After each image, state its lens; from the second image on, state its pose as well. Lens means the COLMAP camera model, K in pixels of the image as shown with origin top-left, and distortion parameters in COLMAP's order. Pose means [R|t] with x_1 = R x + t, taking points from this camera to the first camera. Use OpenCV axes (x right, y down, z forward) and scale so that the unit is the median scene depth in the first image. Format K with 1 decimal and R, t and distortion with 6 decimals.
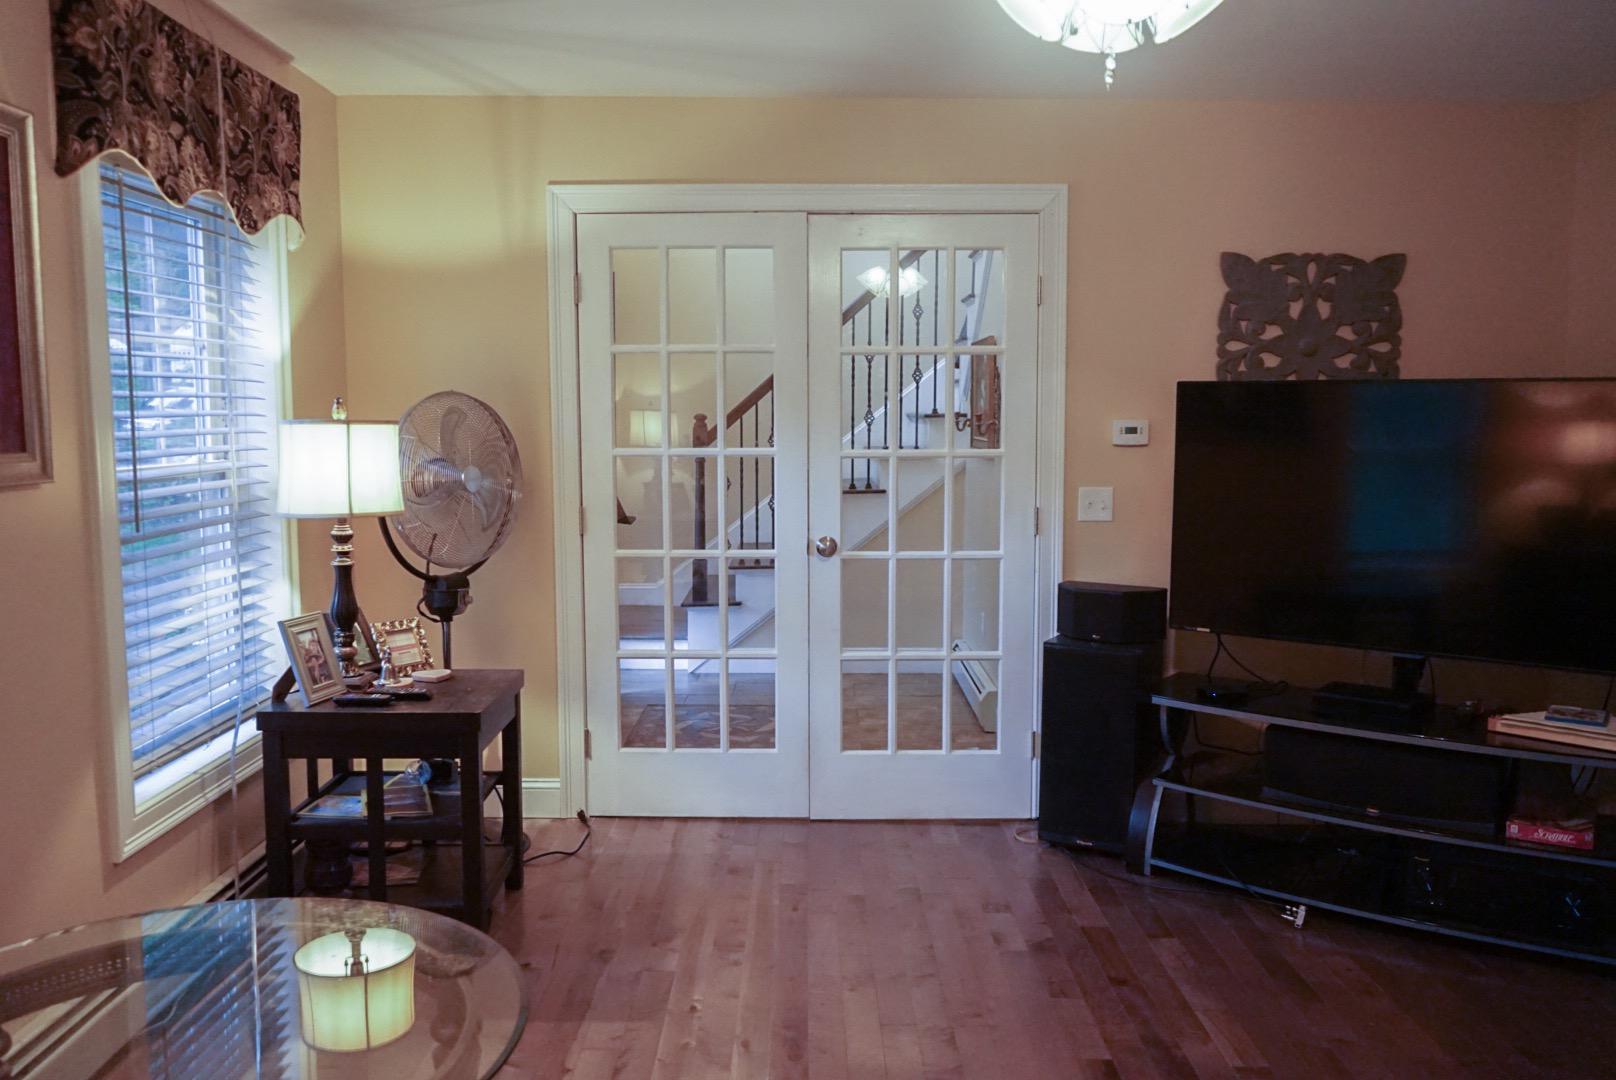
lens RADIAL K [[1305.3, 0, 807.4], [0, 1305.3, 535.4], [0, 0, 1]] dist [-0.001961, -0.000997]
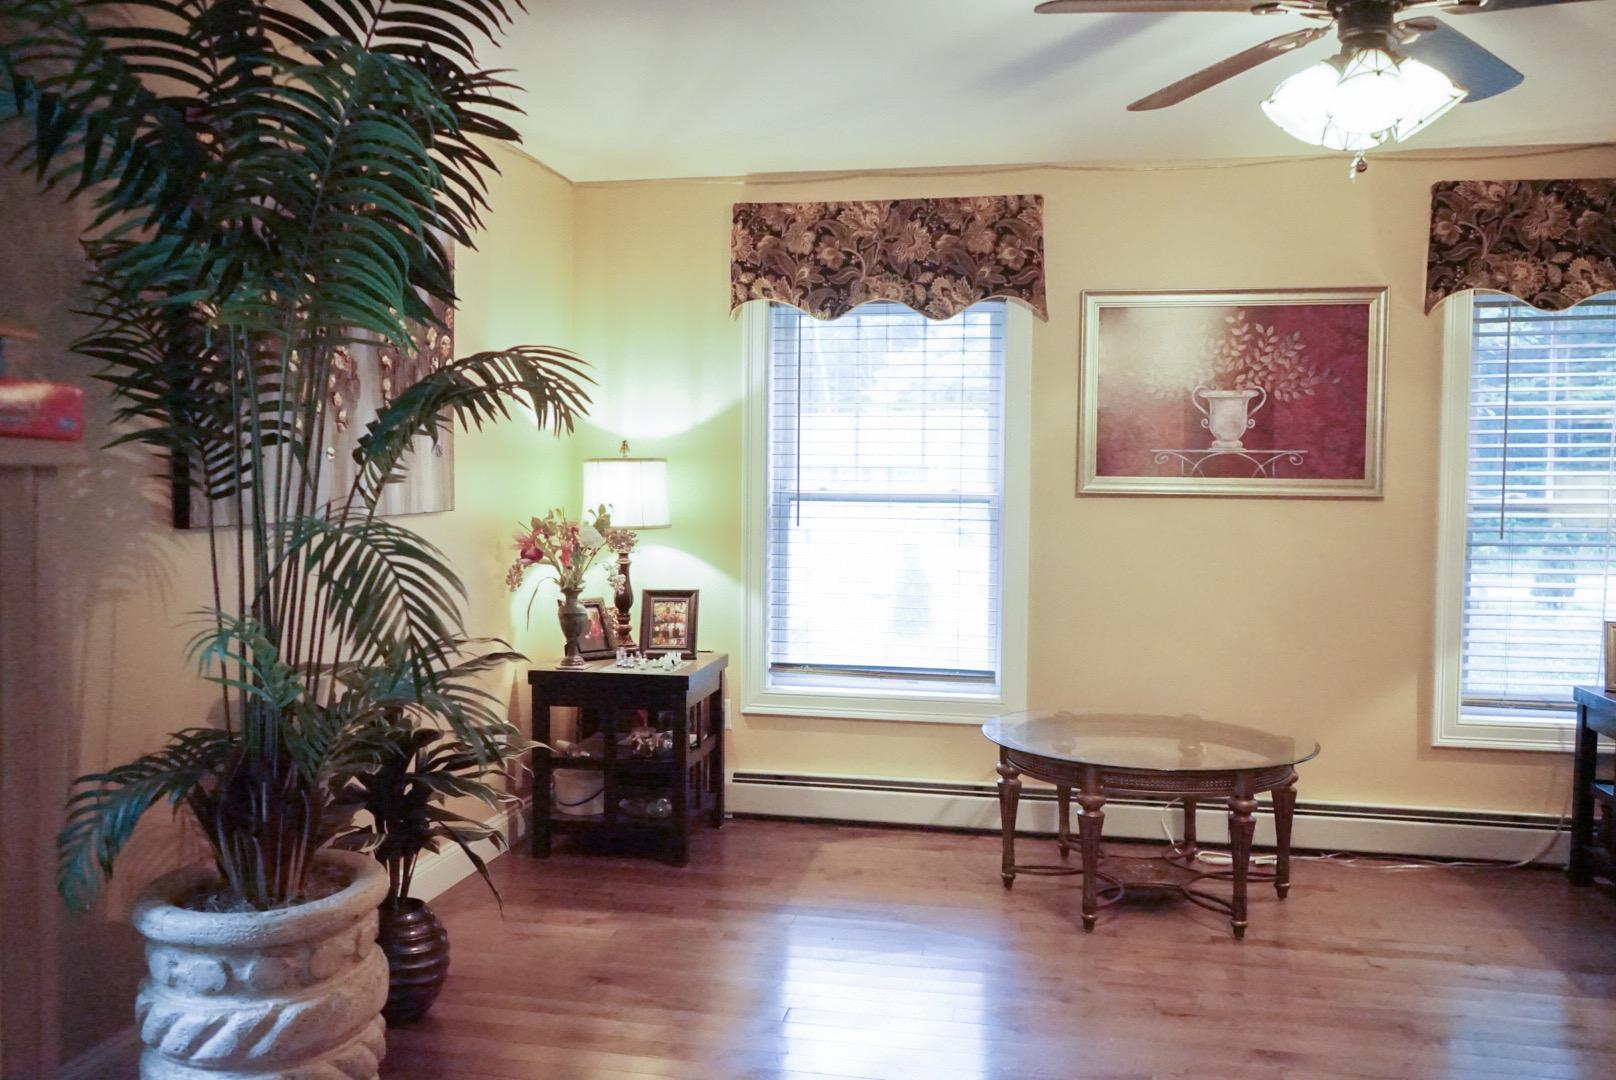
lens RADIAL K [[1305.3, 0, 808.4], [0, 1305.3, 539.7], [0, 0, 1]] dist [-0.001961, -0.000997]
pose [[-0.197018, 0.068601, -0.977997, 1.142401], [-0.104064, 0.990450, 0.090438, -0.058978], [0.974861, 0.119592, -0.187997, 0.549844]]
